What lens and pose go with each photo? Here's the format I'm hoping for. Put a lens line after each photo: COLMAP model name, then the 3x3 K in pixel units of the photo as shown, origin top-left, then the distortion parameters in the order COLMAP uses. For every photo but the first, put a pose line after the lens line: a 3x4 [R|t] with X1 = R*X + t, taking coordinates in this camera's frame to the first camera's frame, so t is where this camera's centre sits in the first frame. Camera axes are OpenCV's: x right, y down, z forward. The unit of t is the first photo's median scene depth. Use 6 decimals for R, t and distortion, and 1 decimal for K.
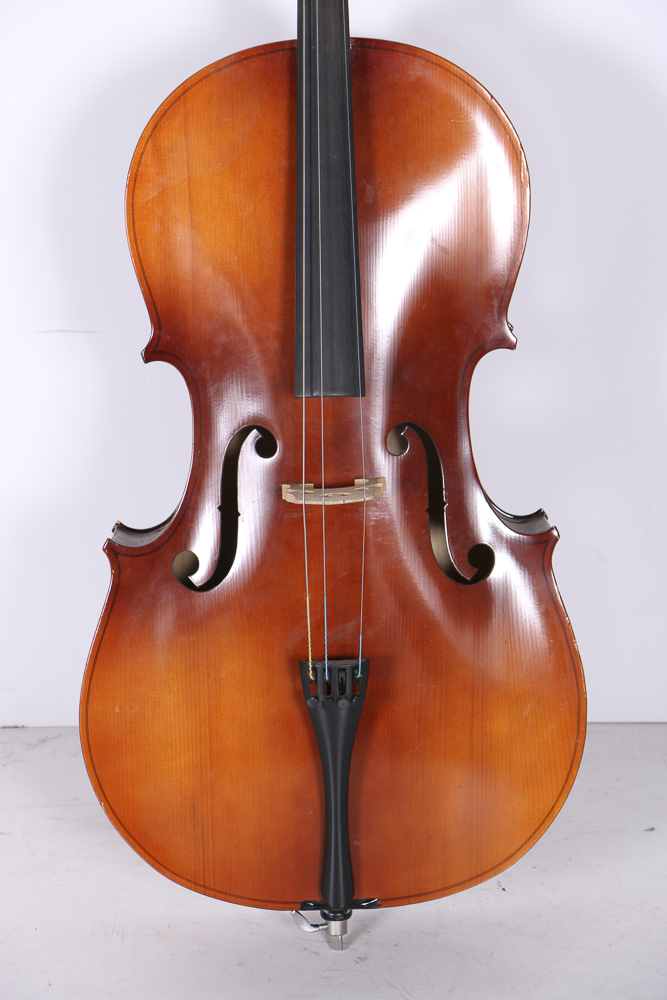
lens RADIAL K [[3626.5, 0, 333.5], [0, 3626.5, 500.0], [0, 0, 1]] dist [0.883492, 0.170737]
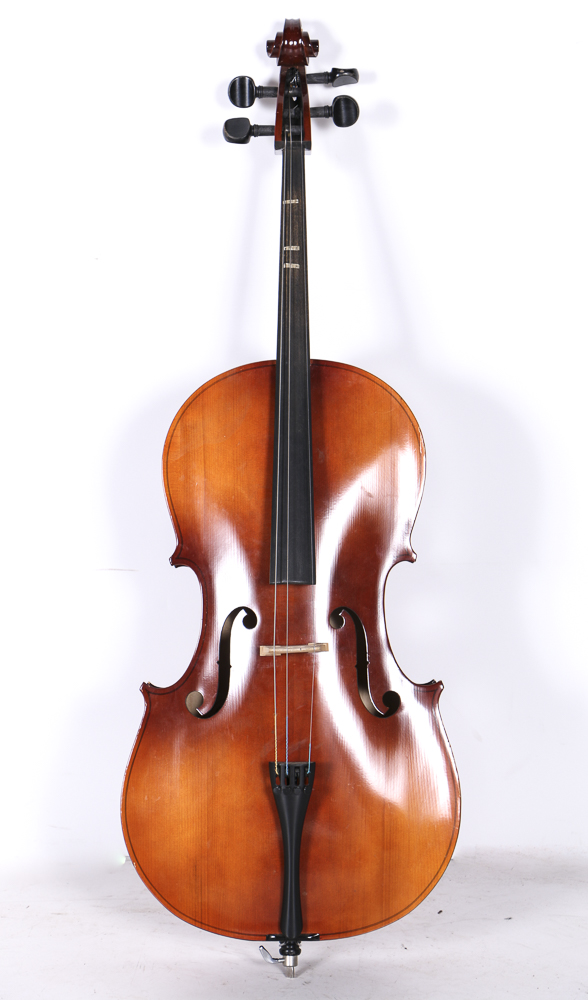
lens RADIAL K [[3460.5, 0, 294.0], [0, 3460.5, 500.0], [0, 0, 1]] dist [0.883712, 0.062759]
pose [[0.999805, 0.019379, -0.003665, 0.004086], [-0.019715, 0.987260, -0.157886, 0.162662], [0.000559, 0.157928, 0.987450, -0.432538]]
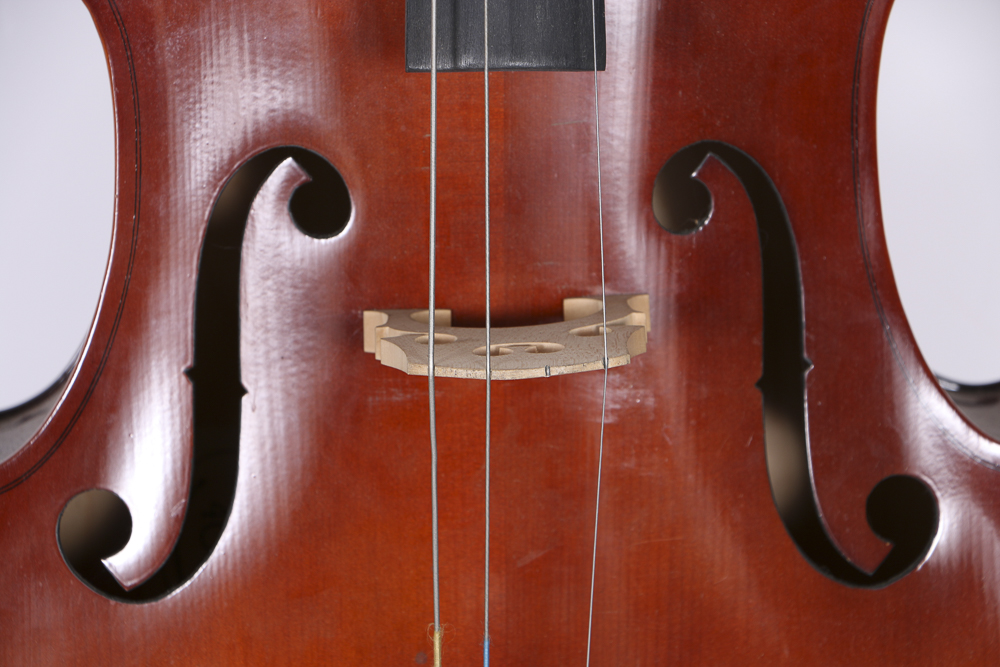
lens RADIAL K [[4489.2, 0, 500.0], [0, 4489.2, 333.5], [0, 0, 1]] dist [1.025234, -1.056669]
pose [[0.999280, 0.007663, 0.037161, -0.017212], [-0.008749, 0.999537, 0.029156, -0.015227], [-0.036920, -0.029460, 0.998884, 0.549140]]
